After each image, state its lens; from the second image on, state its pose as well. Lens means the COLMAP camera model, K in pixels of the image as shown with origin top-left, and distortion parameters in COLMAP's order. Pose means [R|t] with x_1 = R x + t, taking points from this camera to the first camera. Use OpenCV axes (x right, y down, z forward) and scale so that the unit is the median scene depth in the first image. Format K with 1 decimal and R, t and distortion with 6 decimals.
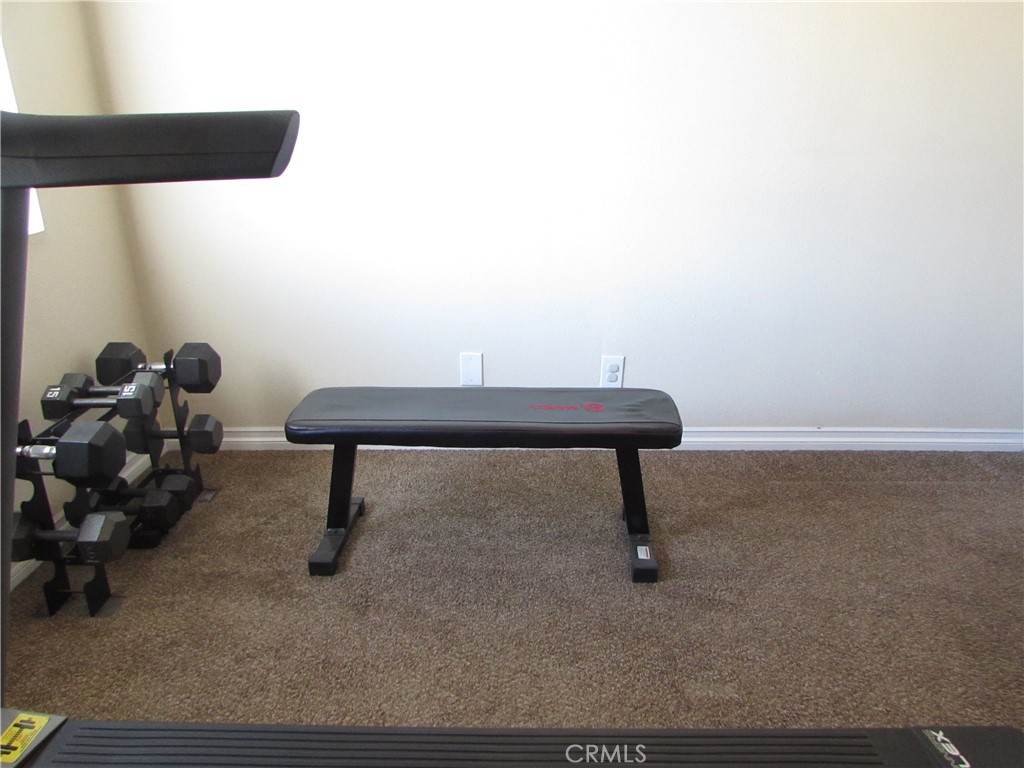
lens RADIAL K [[724.1, 0, 517.3], [0, 724.1, 390.0], [0, 0, 1]] dist [-0.038881, 0.021125]
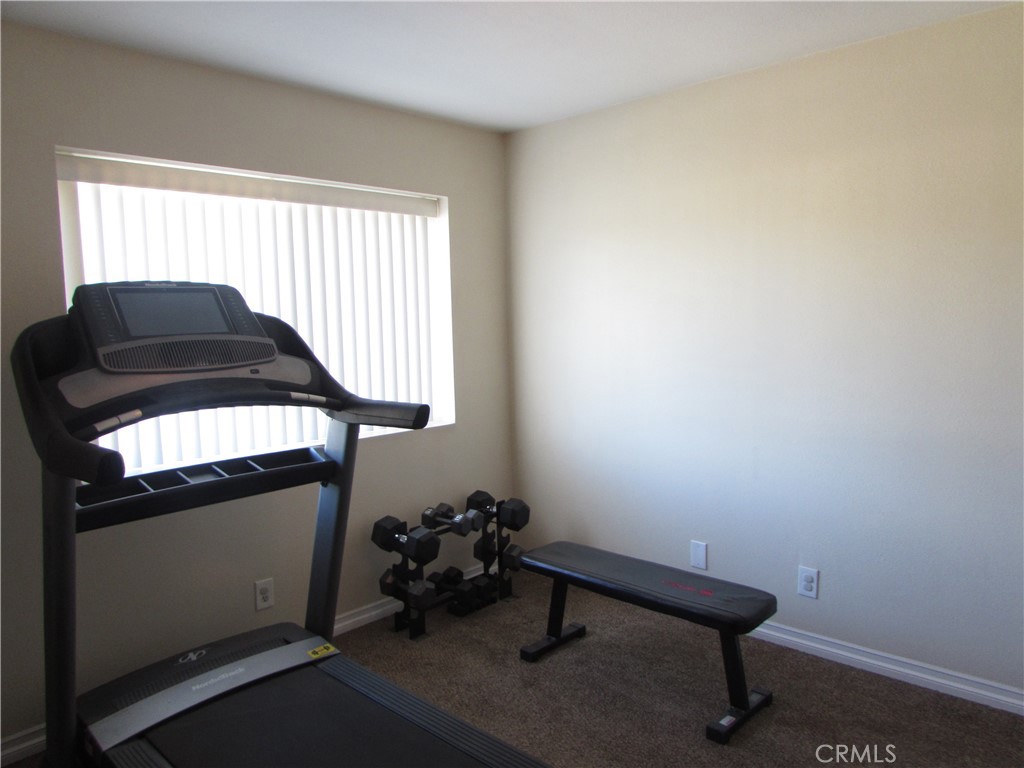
lens RADIAL K [[724.1, 0, 511.9], [0, 724.1, 379.6], [0, 0, 1]] dist [-0.038881, 0.021125]
pose [[0.746236, 0.050348, -0.663775, 0.679834], [-0.216817, 0.961146, -0.170849, -0.047825], [0.629382, 0.271412, 0.728158, -0.291118]]
